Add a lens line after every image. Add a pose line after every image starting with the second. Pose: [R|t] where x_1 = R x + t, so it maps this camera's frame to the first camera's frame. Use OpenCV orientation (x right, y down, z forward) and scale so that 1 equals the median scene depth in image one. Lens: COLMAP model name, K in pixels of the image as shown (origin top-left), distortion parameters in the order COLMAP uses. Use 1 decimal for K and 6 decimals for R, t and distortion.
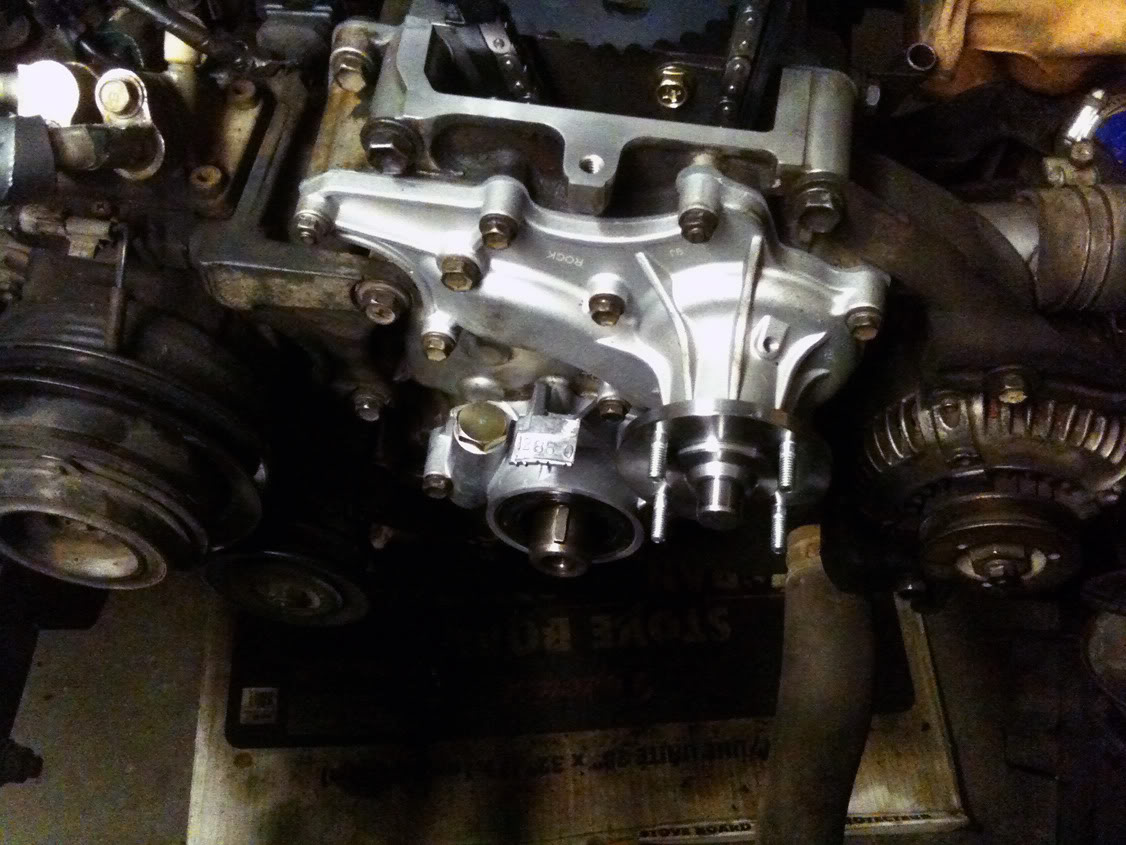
lens RADIAL K [[1191.8, 0, 576.4], [0, 1191.8, 429.4], [0, 0, 1]] dist [0.138092, -0.460816]
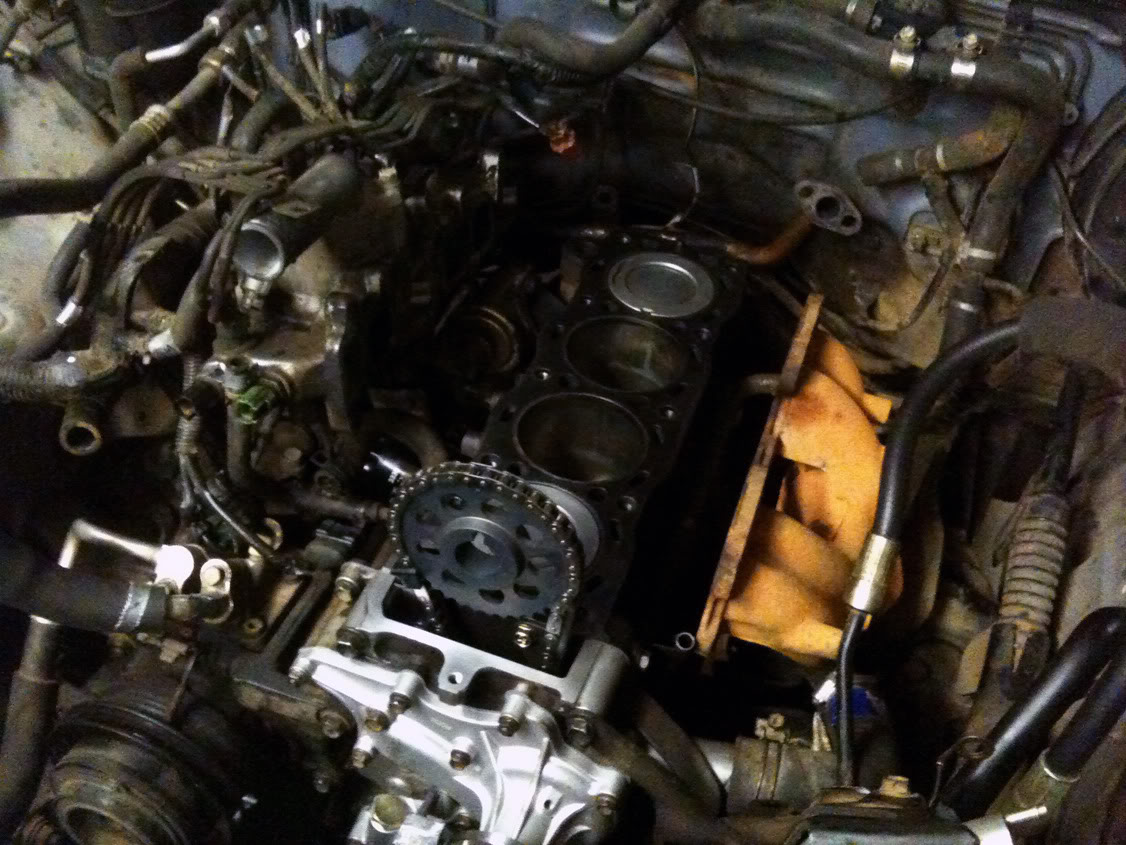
lens RADIAL K [[1191.8, 0, 576.4], [0, 1191.8, 429.4], [0, 0, 1]] dist [0.138092, -0.460816]
pose [[0.978134, 0.179062, -0.105782, 0.266441], [-0.202088, 0.938476, -0.280040, -0.094529], [0.049130, 0.295294, 0.954142, -0.667255]]
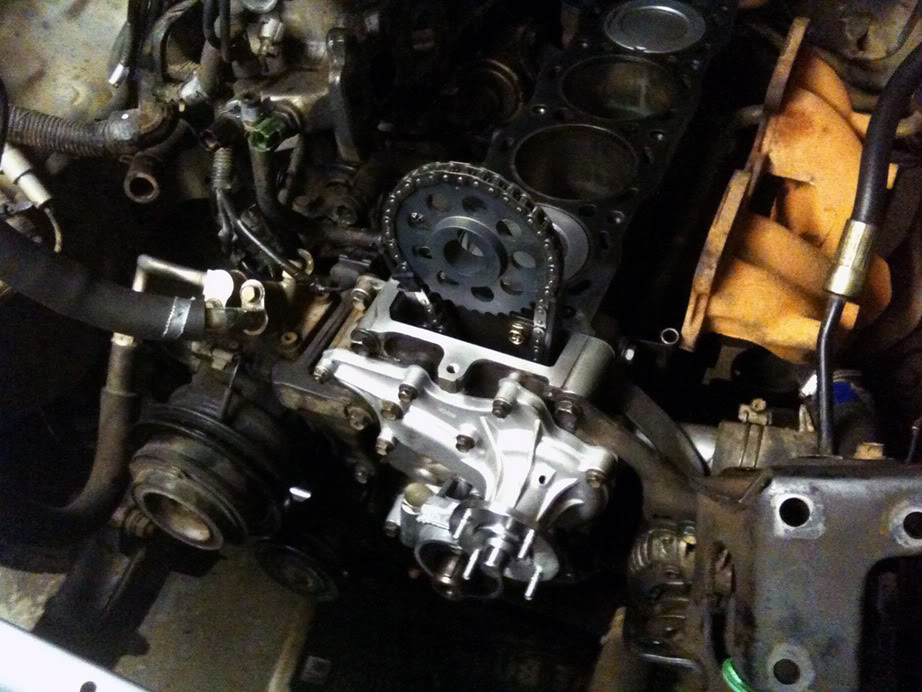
lens RADIAL K [[975.9, 0, 471.9], [0, 975.9, 351.6], [0, 0, 1]] dist [0.138092, -0.460816]
pose [[0.957541, 0.158823, -0.240603, 0.363886], [-0.196950, 0.969837, -0.143620, -0.024309], [0.210536, 0.184909, 0.959939, -0.445239]]
